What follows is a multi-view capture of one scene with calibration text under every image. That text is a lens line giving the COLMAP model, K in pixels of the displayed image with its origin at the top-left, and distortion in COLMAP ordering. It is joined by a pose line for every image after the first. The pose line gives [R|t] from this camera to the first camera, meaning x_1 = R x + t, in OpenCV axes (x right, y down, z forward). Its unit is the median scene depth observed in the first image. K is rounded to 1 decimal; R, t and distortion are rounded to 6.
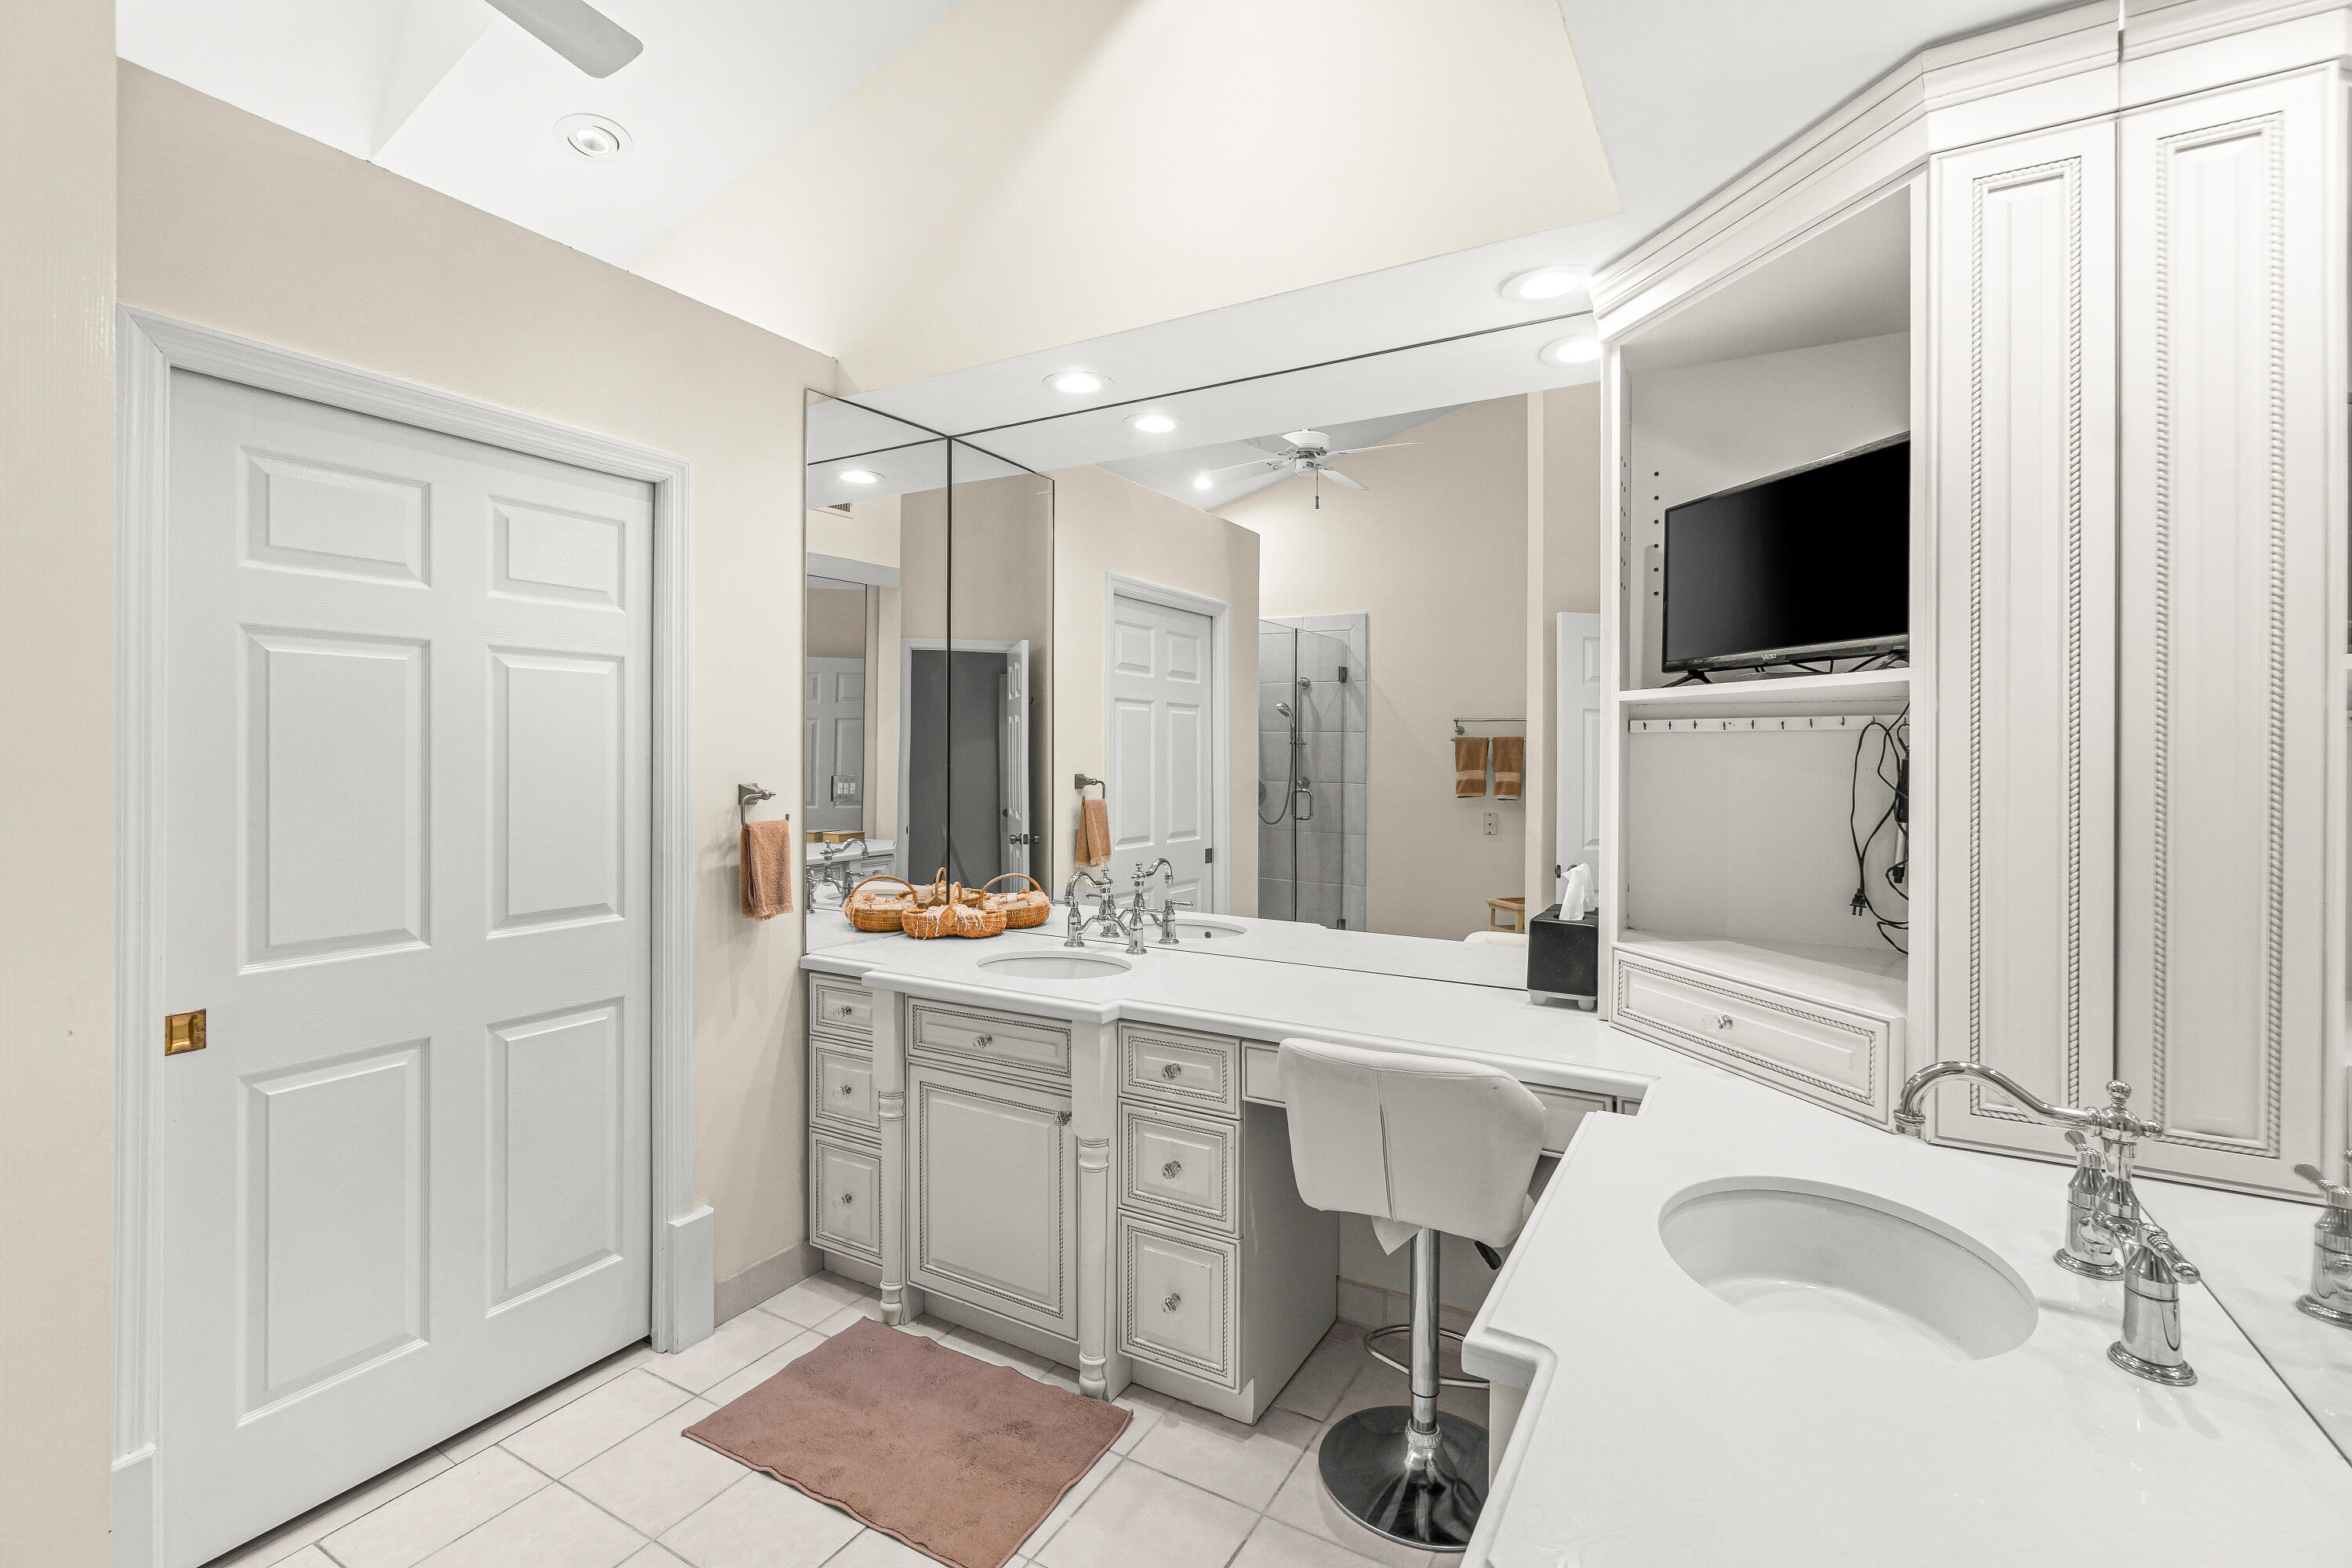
lens RADIAL K [[1023.7, 0, 1180.0], [0, 1023.7, 767.5], [0, 0, 1]] dist [-0.006934, 0.003187]
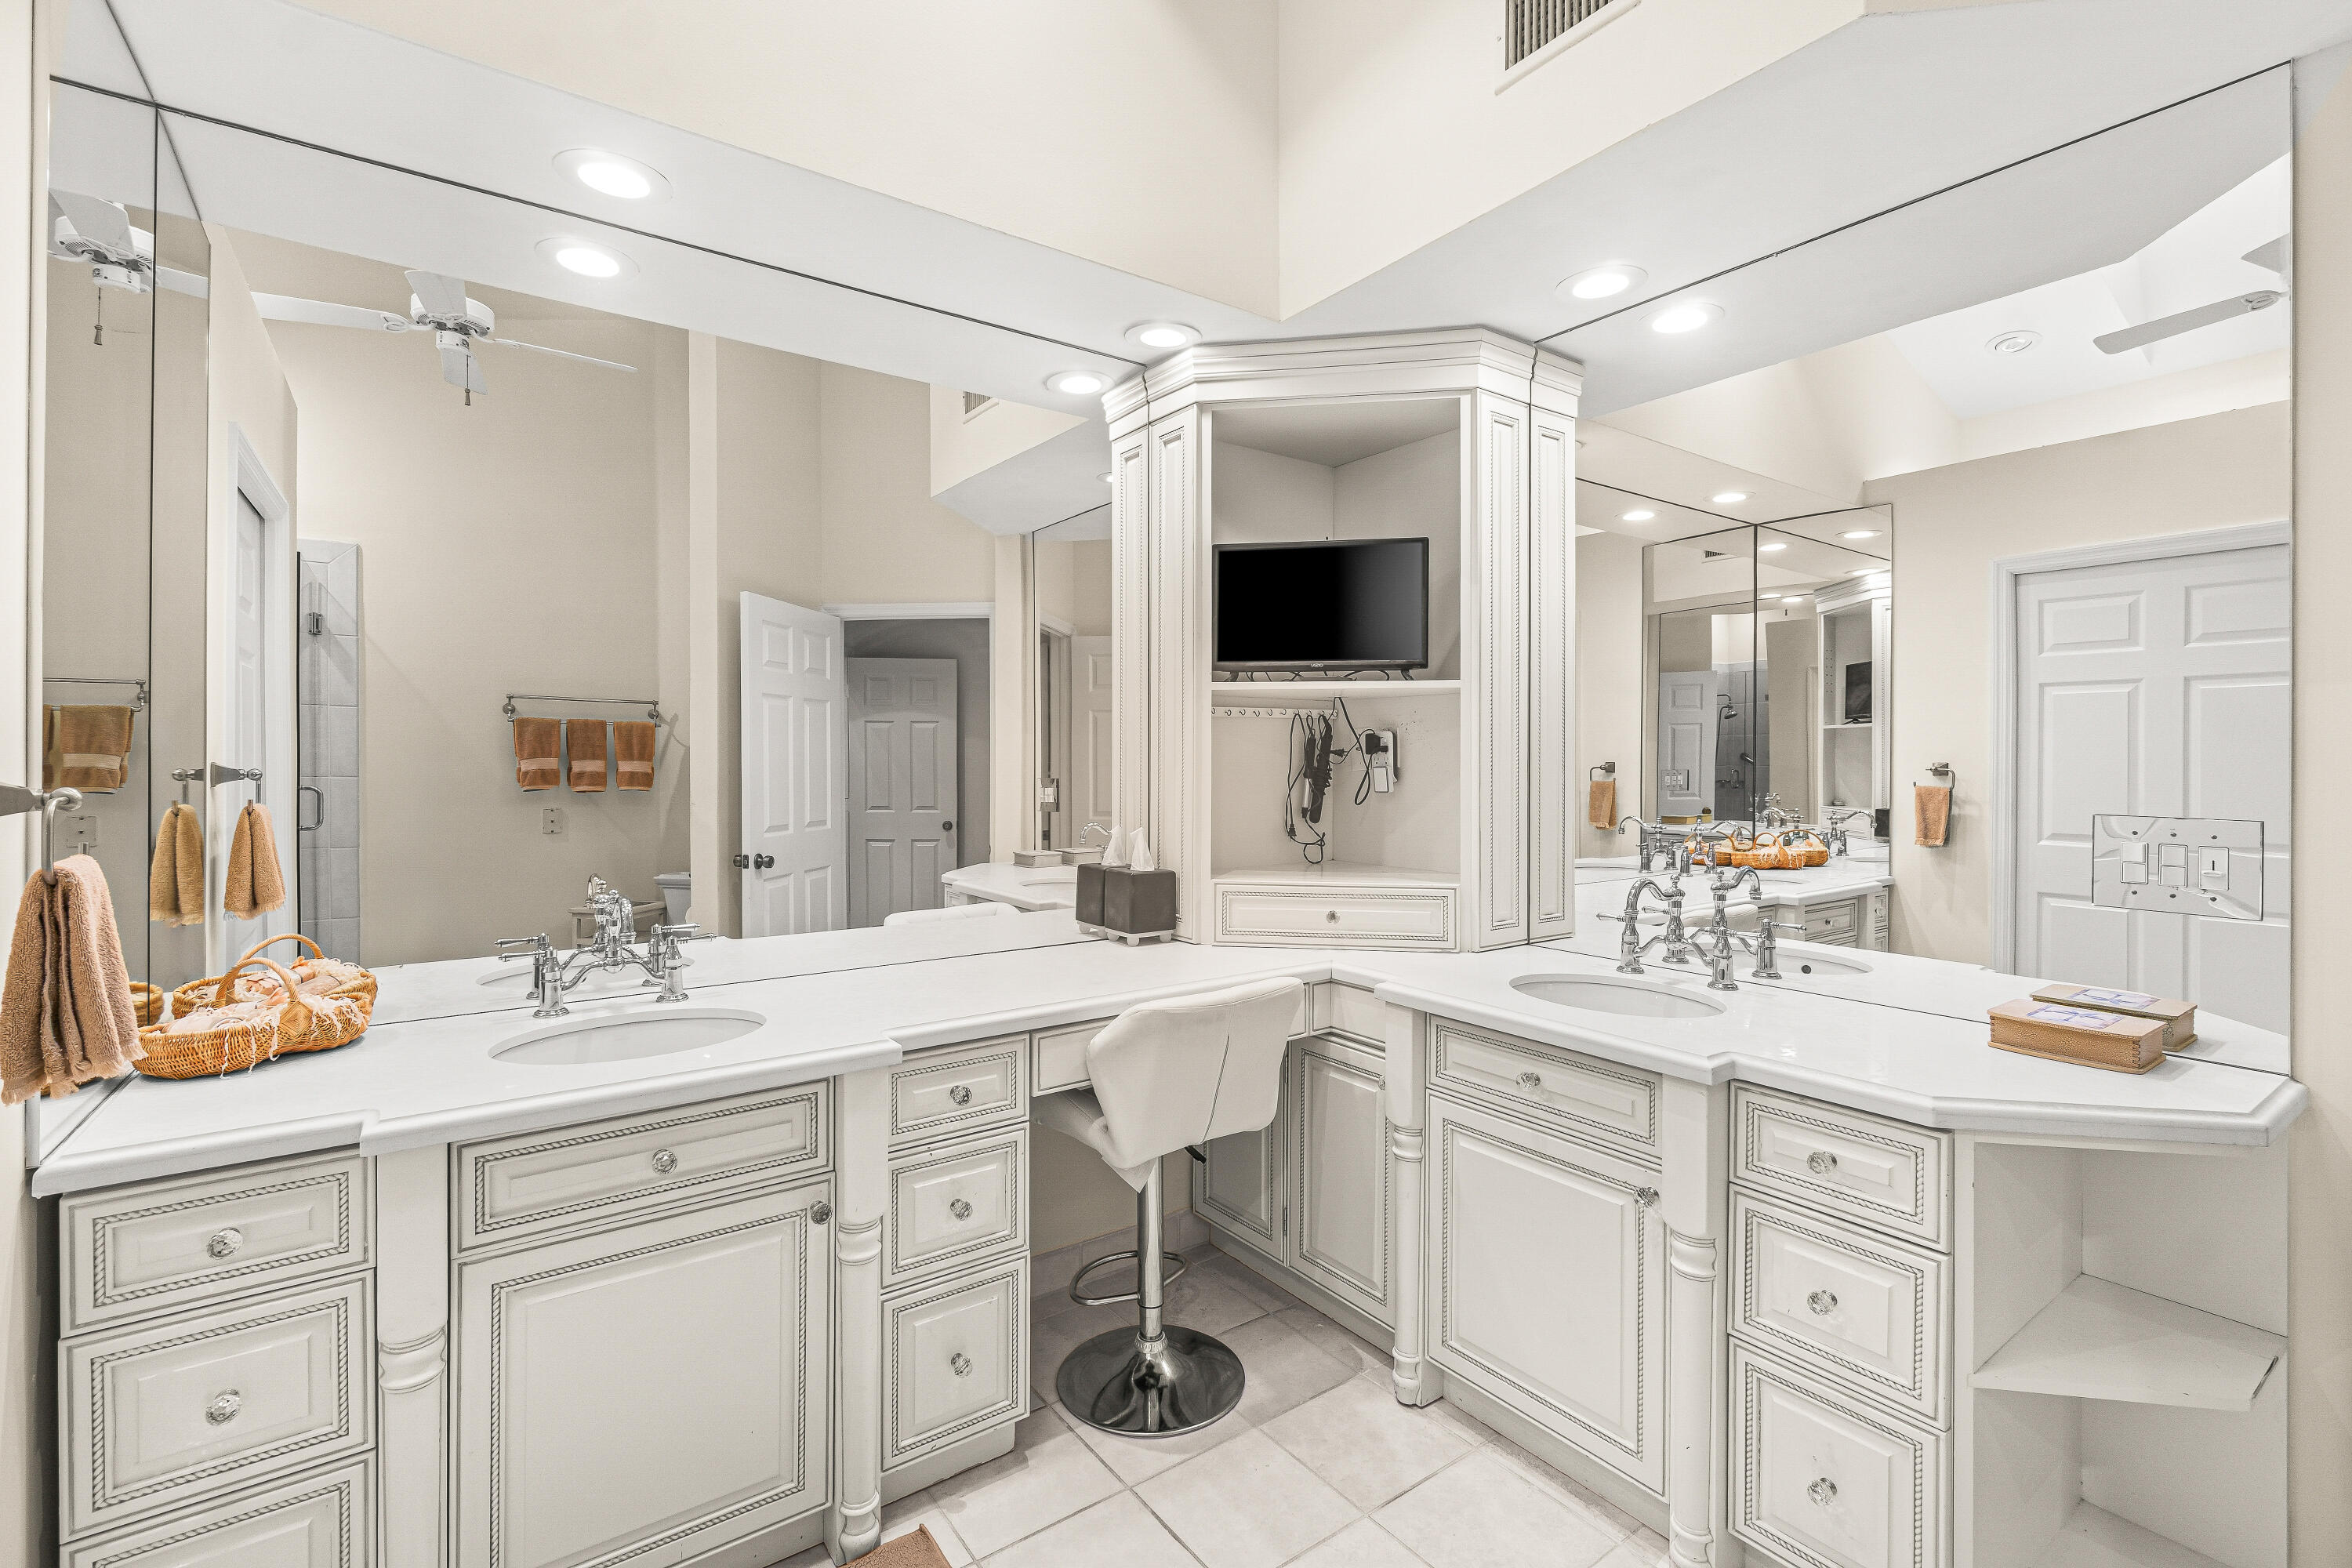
lens RADIAL K [[1023.7, 0, 1171.7], [0, 1023.7, 768.1], [0, 0, 1]] dist [-0.006934, 0.003187]
pose [[0.422694, -0.014943, 0.906149, -0.684436], [0.009146, 0.999883, 0.012223, 0.014980], [-0.906226, 0.003121, 0.422781, 0.465891]]
